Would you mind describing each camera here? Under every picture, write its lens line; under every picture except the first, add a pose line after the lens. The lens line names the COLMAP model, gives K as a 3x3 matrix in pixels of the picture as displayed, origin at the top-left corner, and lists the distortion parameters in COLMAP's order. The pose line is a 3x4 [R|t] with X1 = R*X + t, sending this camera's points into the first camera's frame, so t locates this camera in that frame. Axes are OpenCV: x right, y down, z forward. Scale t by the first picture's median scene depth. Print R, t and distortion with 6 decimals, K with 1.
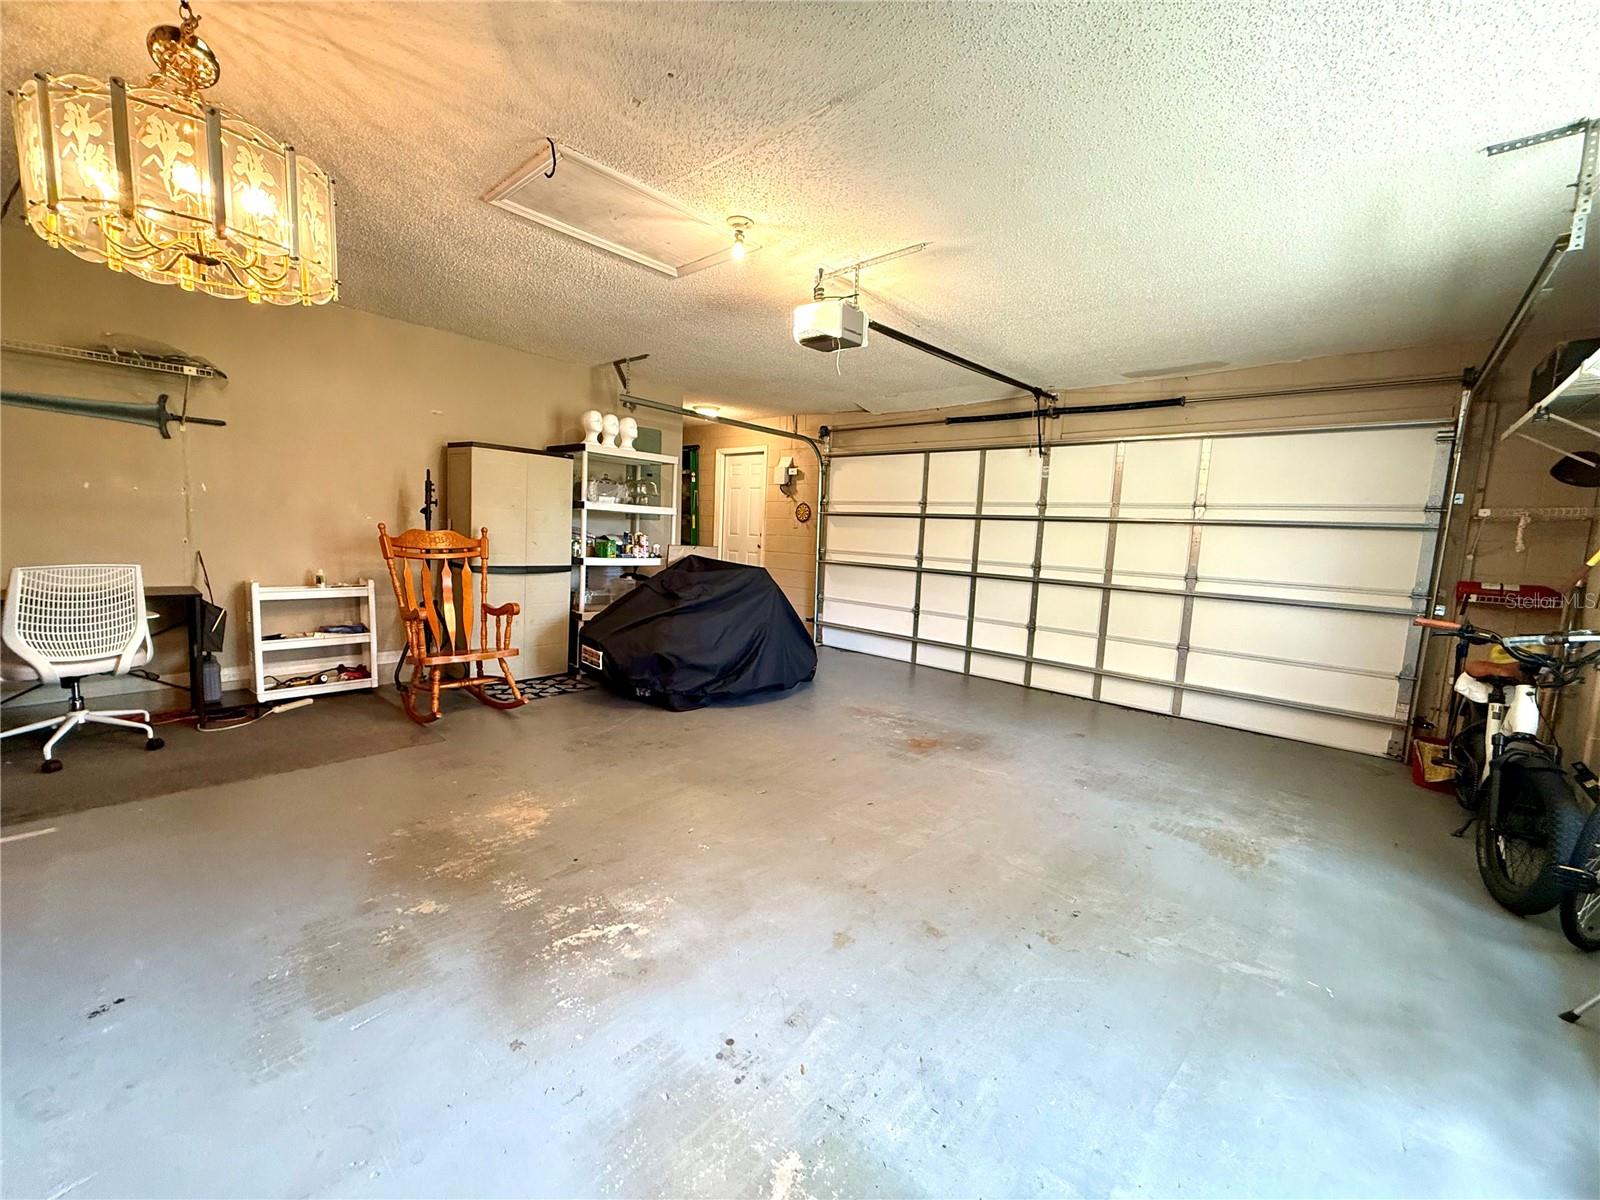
lens RADIAL K [[639.4, 0, 793.4], [0, 639.4, 605.9], [0, 0, 1]] dist [0.000193, -0.000079]
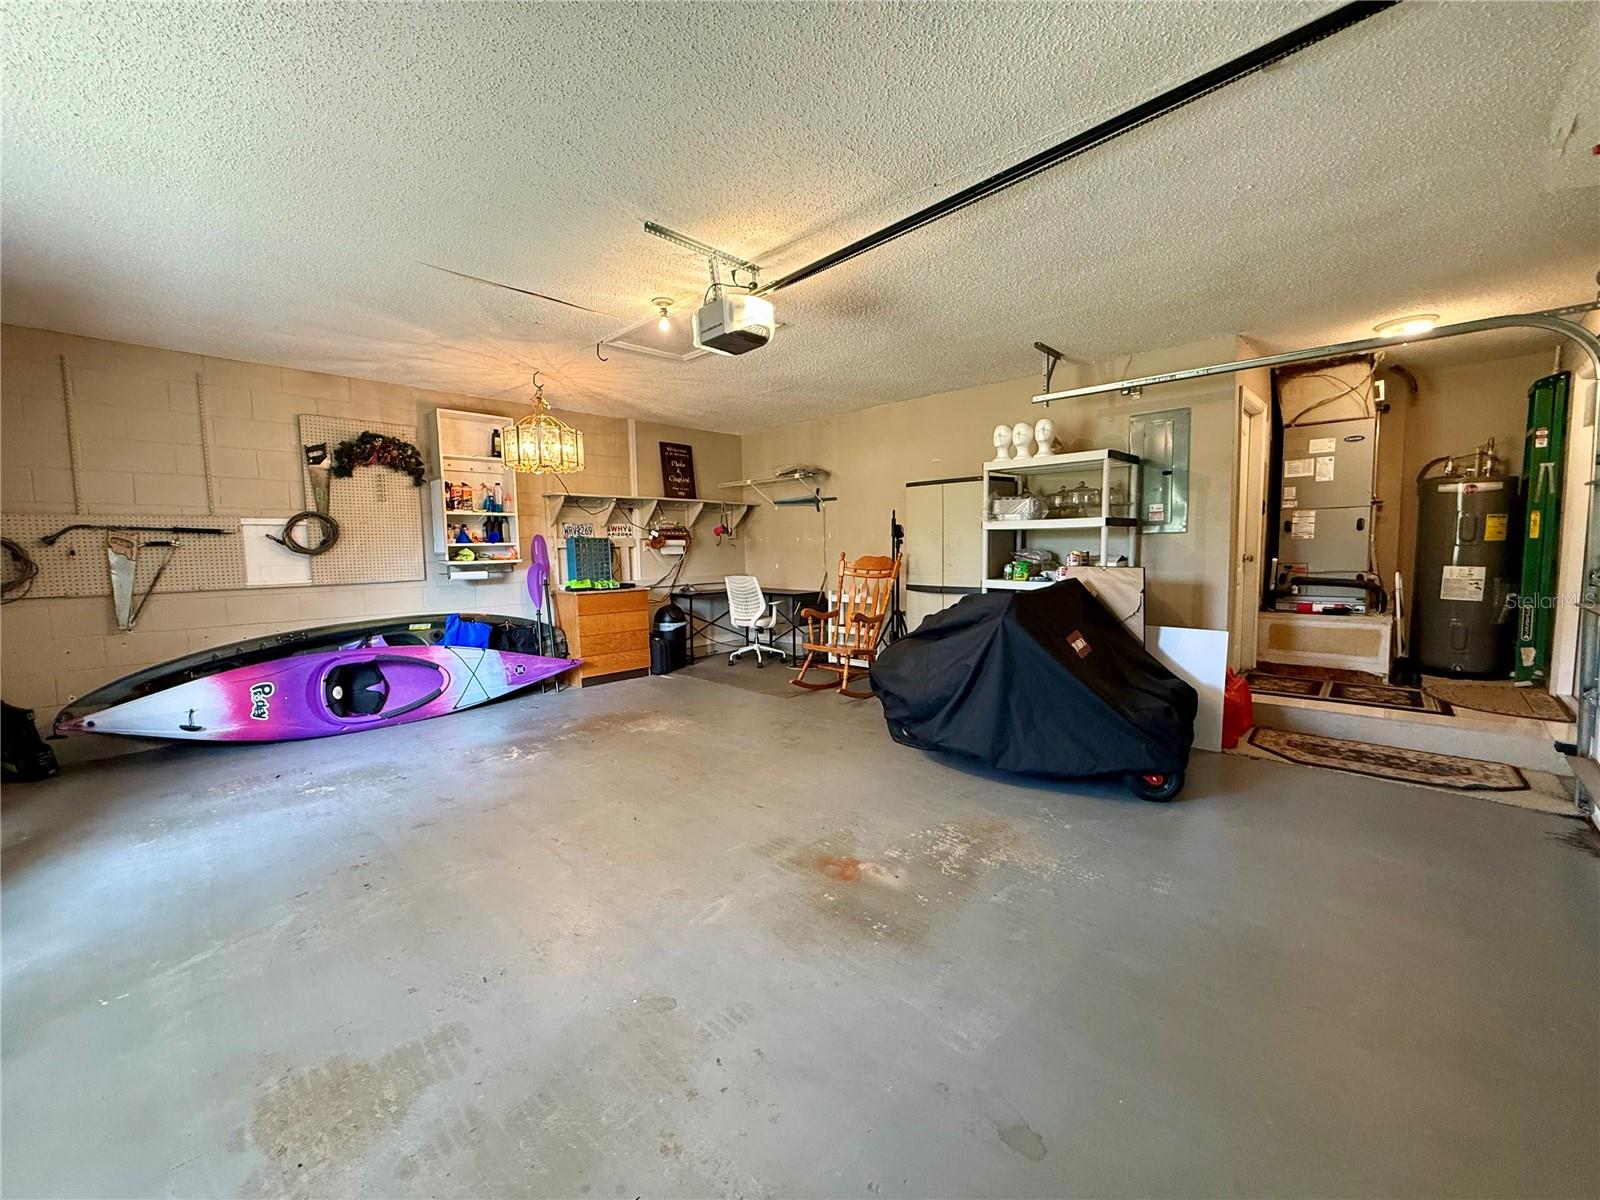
lens RADIAL K [[638.4, 0, 796.1], [0, 638.4, 600.5], [0, 0, 1]] dist [-0.000240, -0.000014]
pose [[-0.039473, 0.037353, -0.998522, 1.070782], [-0.102693, 0.993858, 0.041239, -0.088741], [0.993930, 0.104169, -0.035394, 1.238113]]
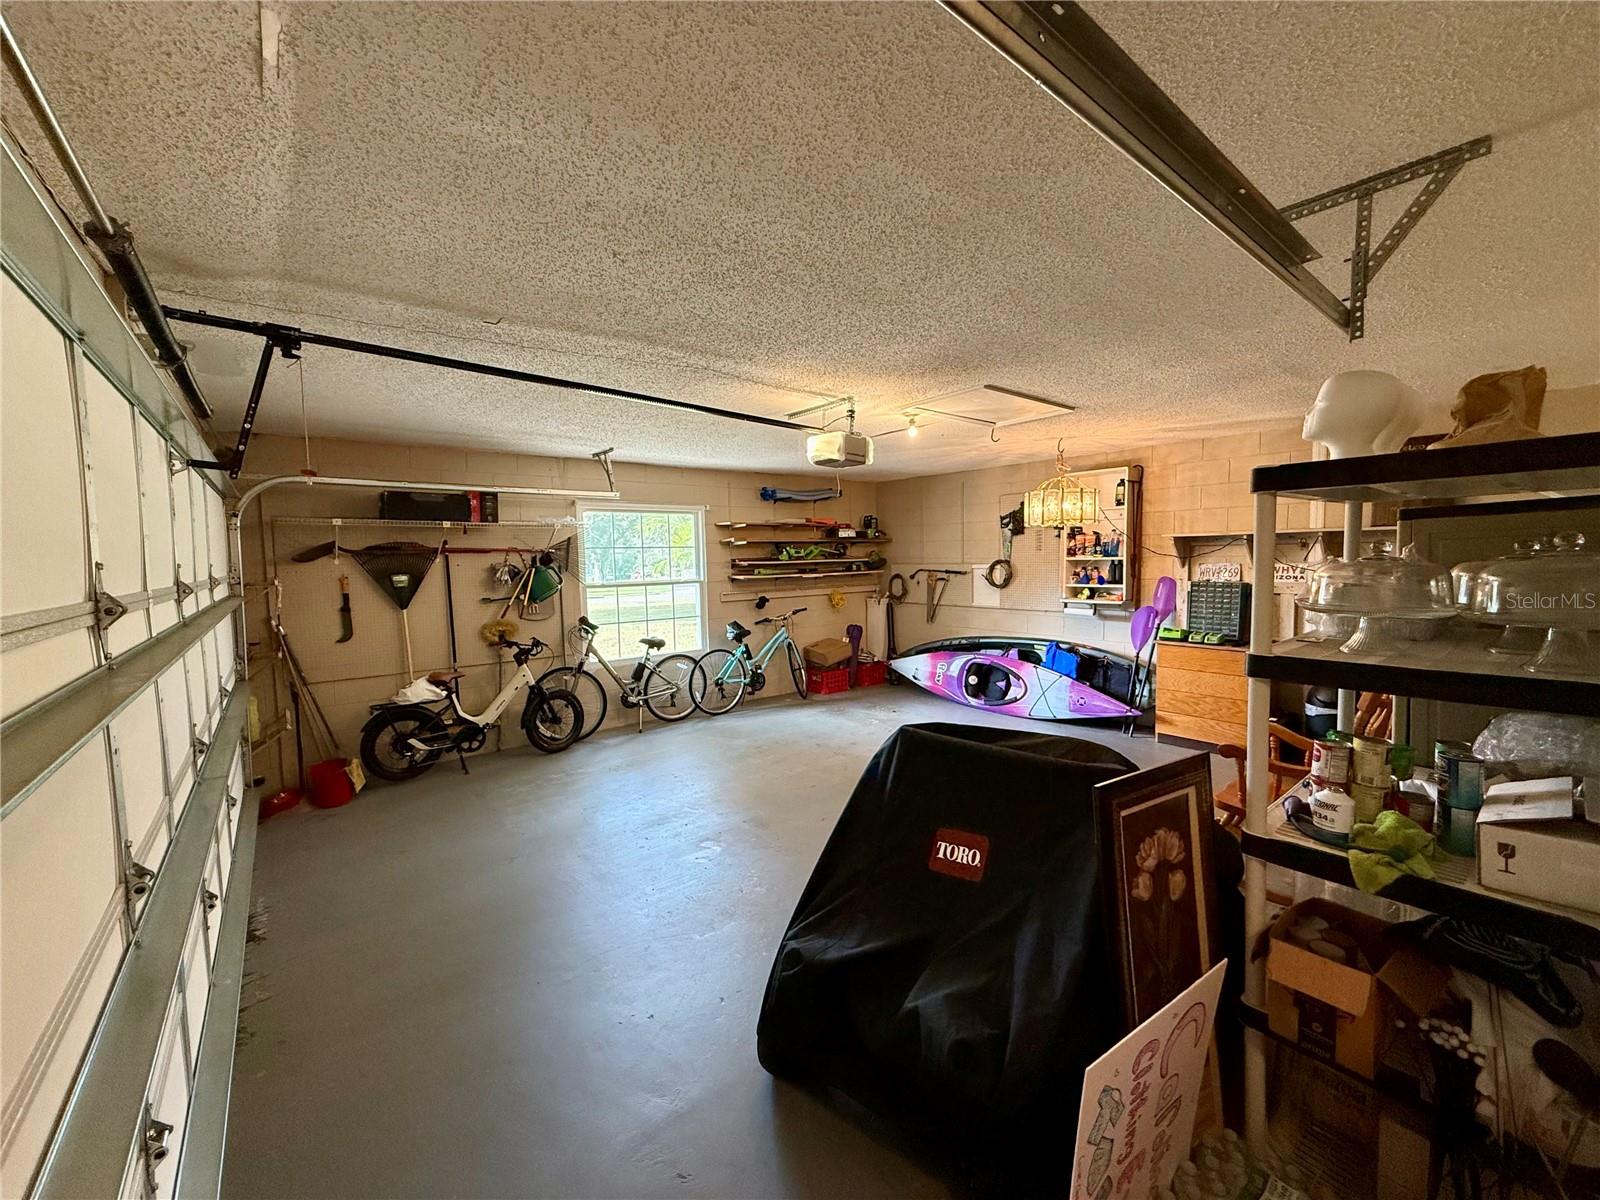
lens RADIAL K [[638.4, 0, 796.1], [0, 638.4, 600.5], [0, 0, 1]] dist [-0.000240, -0.000014]
pose [[-0.986545, -0.037788, 0.159066, -0.063827], [-0.006301, 0.980988, 0.193967, -0.415428], [-0.163371, 0.190355, -0.968026, 2.381679]]
